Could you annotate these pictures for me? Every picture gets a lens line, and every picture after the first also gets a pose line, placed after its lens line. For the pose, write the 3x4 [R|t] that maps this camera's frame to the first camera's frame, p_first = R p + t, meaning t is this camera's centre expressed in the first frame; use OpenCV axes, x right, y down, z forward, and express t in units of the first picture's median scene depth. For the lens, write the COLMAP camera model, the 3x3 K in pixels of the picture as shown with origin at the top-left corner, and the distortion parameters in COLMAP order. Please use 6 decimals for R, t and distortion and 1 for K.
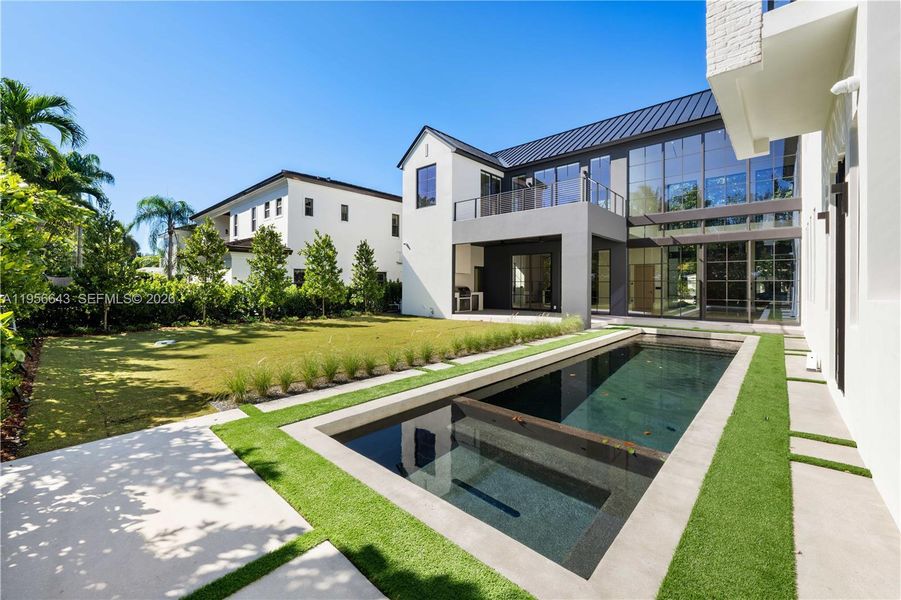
lens RADIAL K [[355.7, 0, 449.4], [0, 355.7, 281.1], [0, 0, 1]] dist [0.001749, -0.000069]
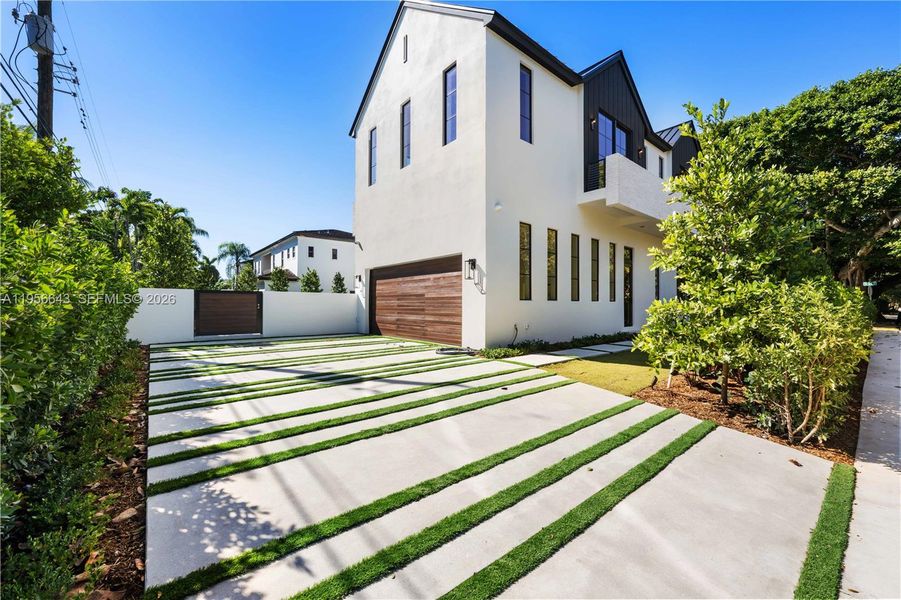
lens RADIAL K [[355.7, 0, 452.2], [0, 355.7, 301.4], [0, 0, 1]] dist [0.001749, -0.000069]
pose [[0.990259, 0.000019, -0.139236, 0.370029], [-0.000182, 0.999999, -0.001156, 0.018109], [0.139236, 0.001170, 0.990259, -0.413776]]
